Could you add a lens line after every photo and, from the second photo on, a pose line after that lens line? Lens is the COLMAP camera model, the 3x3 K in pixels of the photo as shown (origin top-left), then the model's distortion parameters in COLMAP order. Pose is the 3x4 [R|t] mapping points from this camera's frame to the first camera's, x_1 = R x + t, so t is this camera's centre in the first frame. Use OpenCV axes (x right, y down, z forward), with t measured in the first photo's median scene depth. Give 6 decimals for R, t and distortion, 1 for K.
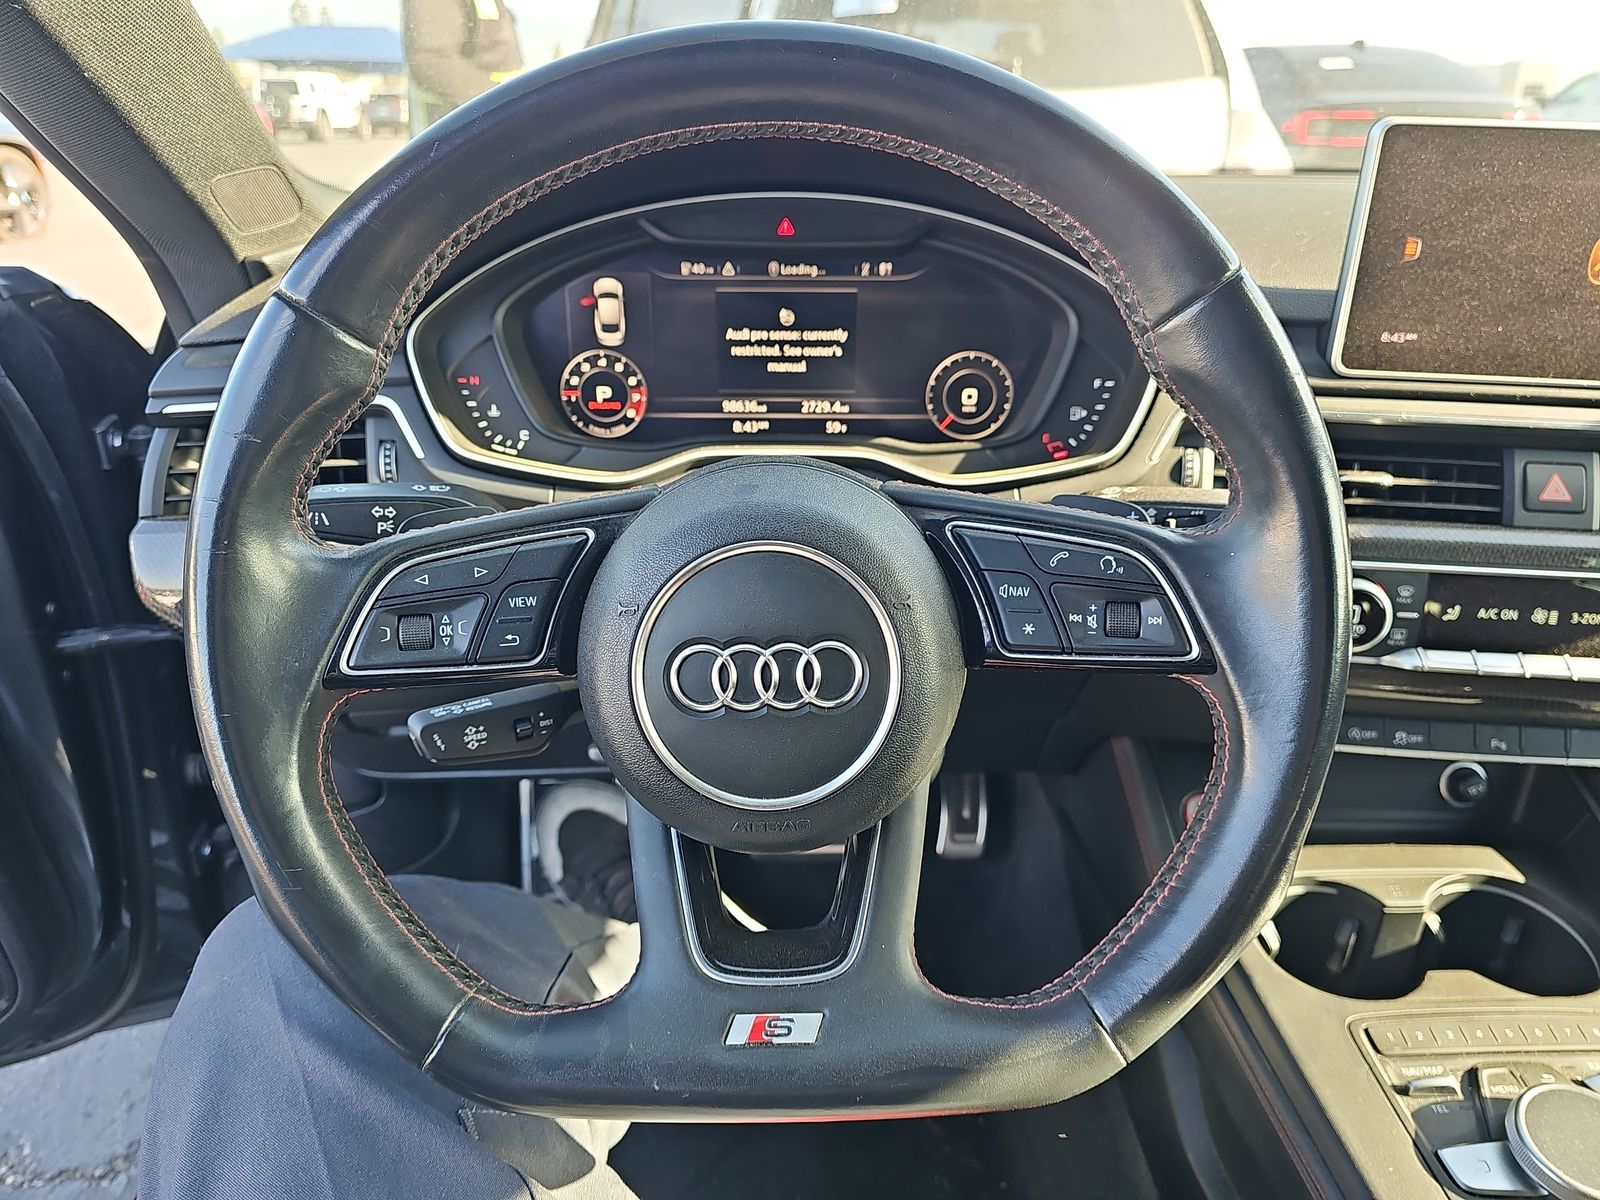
lens RADIAL K [[1045.8, 0, 794.5], [0, 1045.8, 612.1], [0, 0, 1]] dist [0.024609, -0.021595]
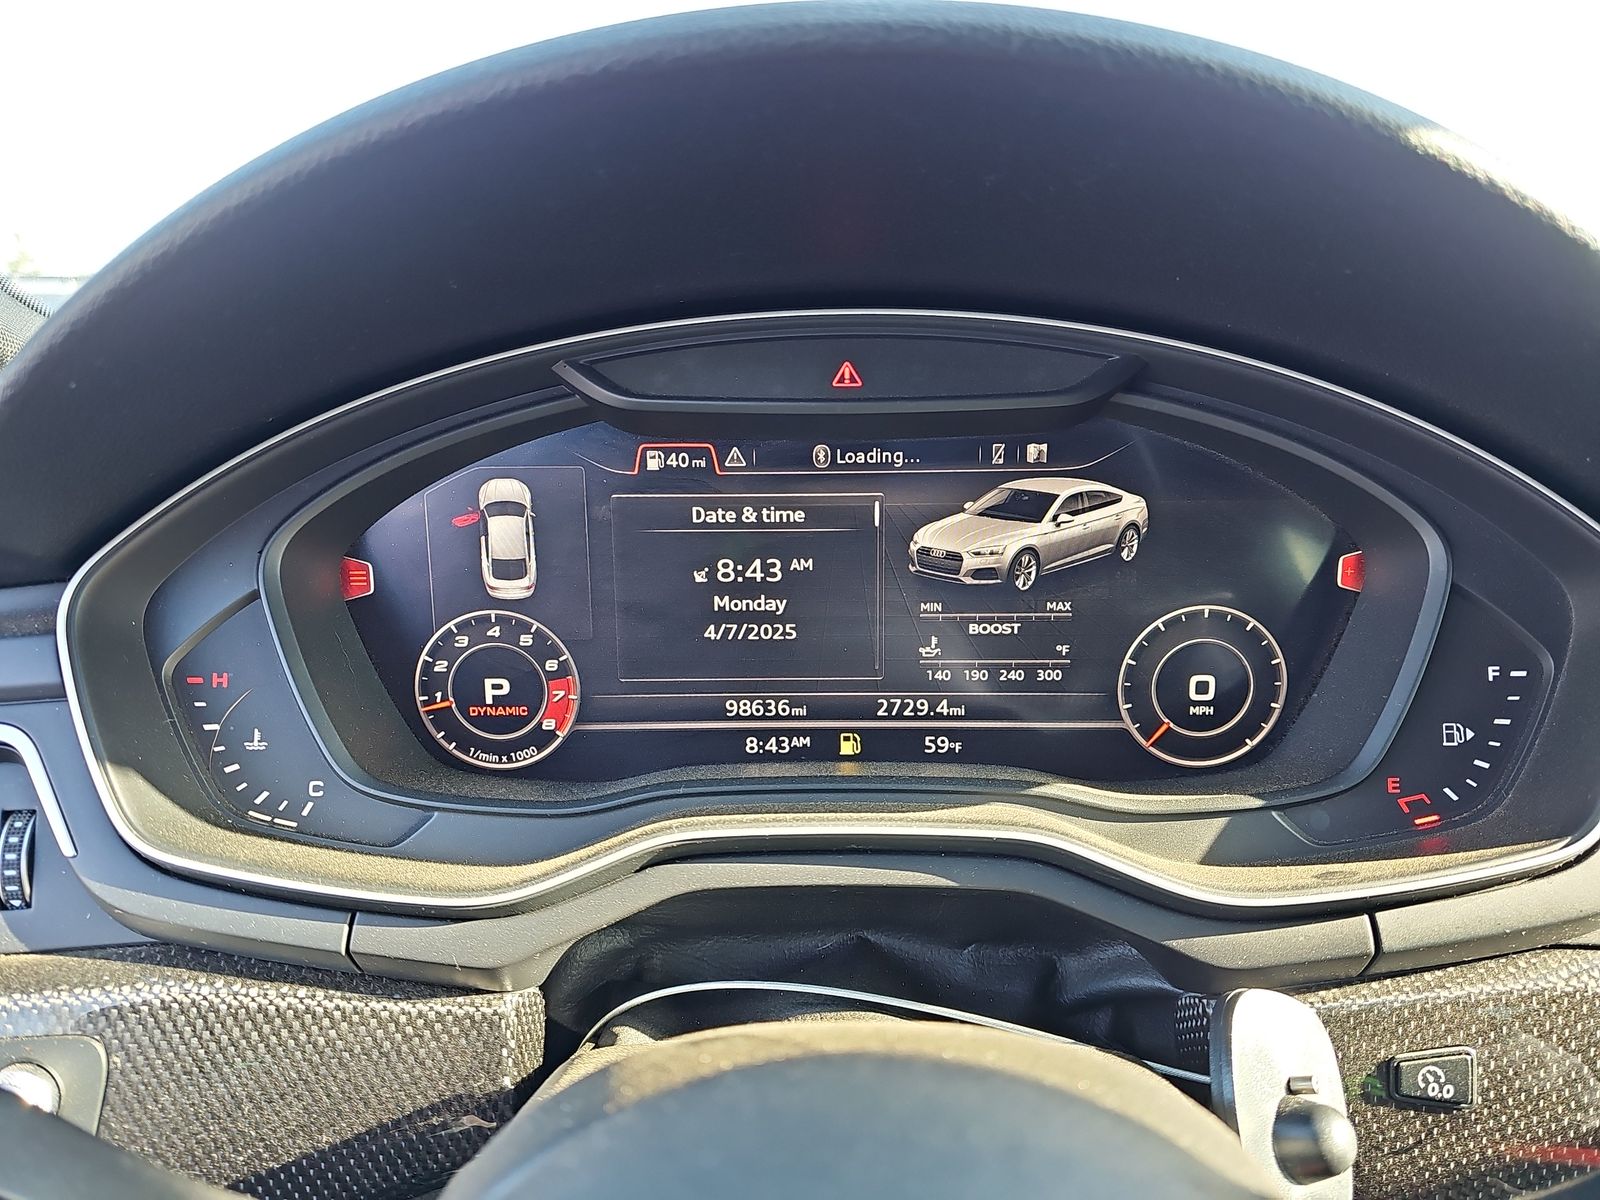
lens RADIAL K [[1045.8, 0, 816.9], [0, 1045.8, 598.6], [0, 0, 1]] dist [0.024609, -0.021595]
pose [[0.999904, -0.013440, -0.003366, -0.020422], [0.012624, 0.983872, -0.178427, -0.161025], [0.005710, 0.178368, 0.983947, 0.488896]]
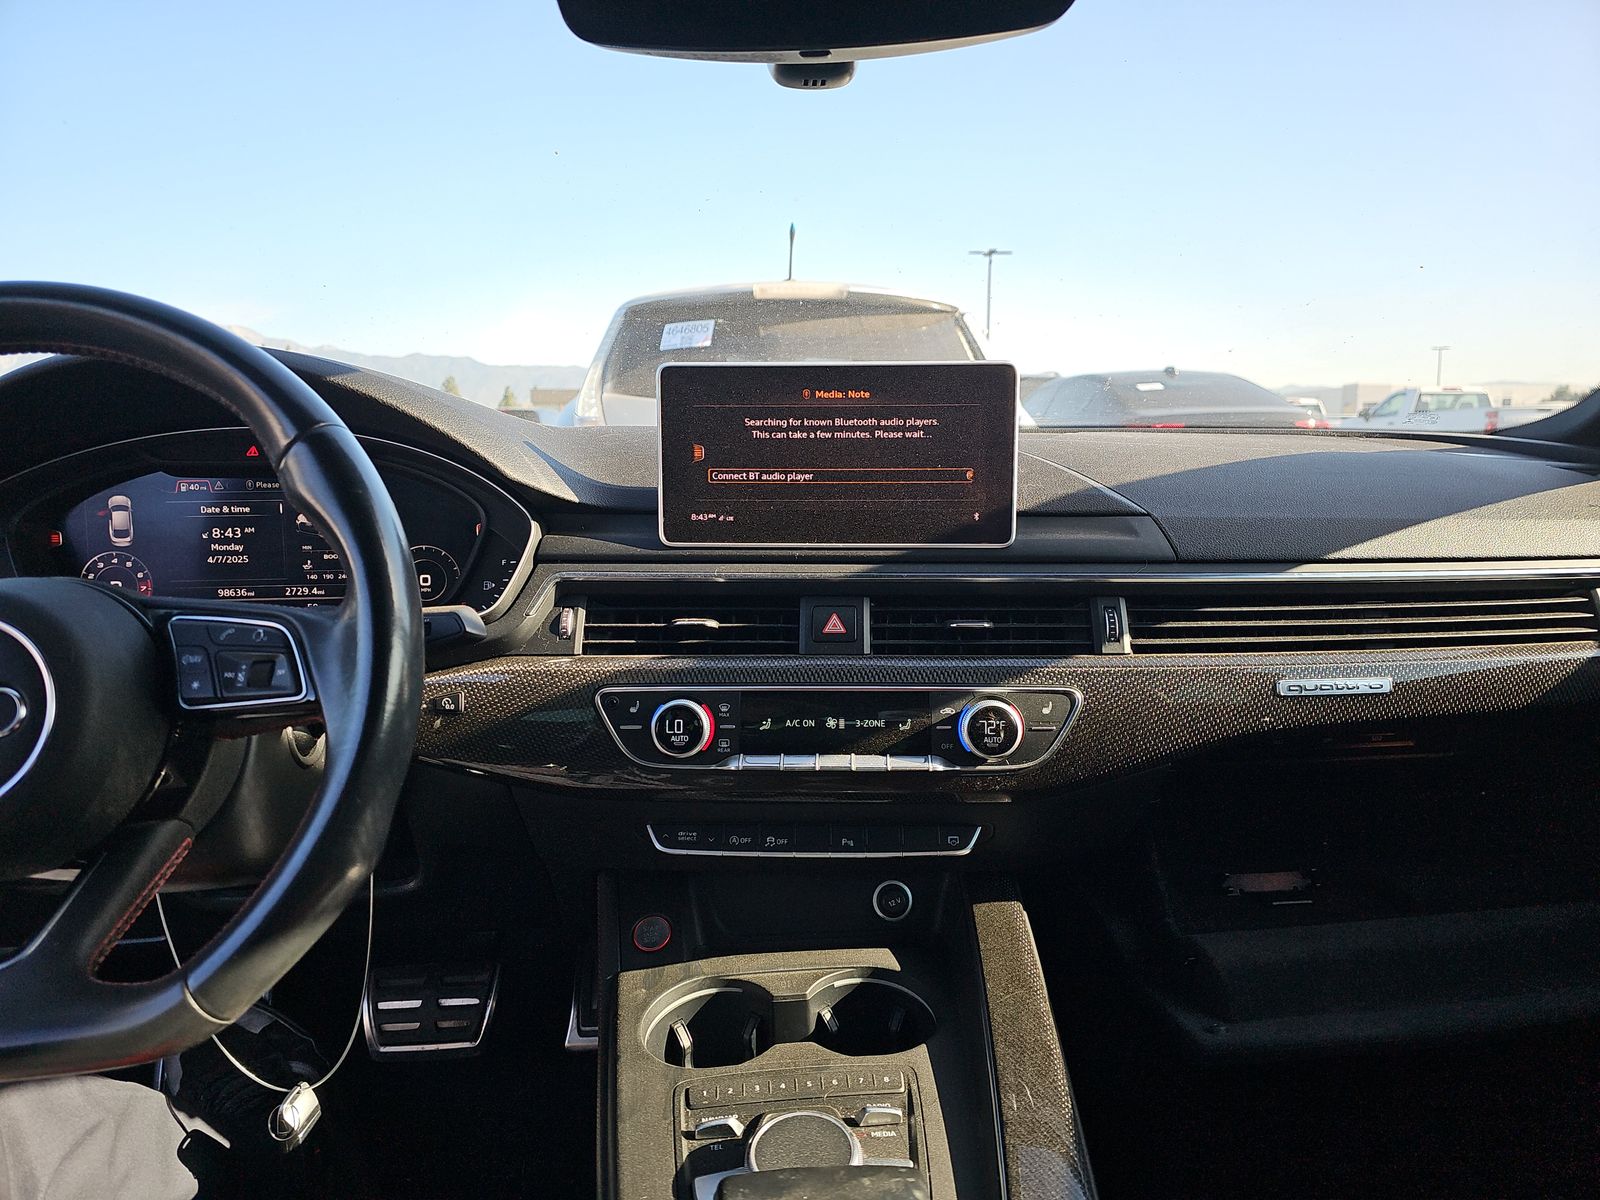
lens RADIAL K [[1045.8, 0, 806.1], [0, 1045.8, 598.5], [0, 0, 1]] dist [0.024609, -0.021595]
pose [[0.997411, -0.030106, 0.065306, 0.548893], [0.047708, 0.956535, -0.287689, 0.199633], [-0.053806, 0.290060, 0.955495, -0.211430]]
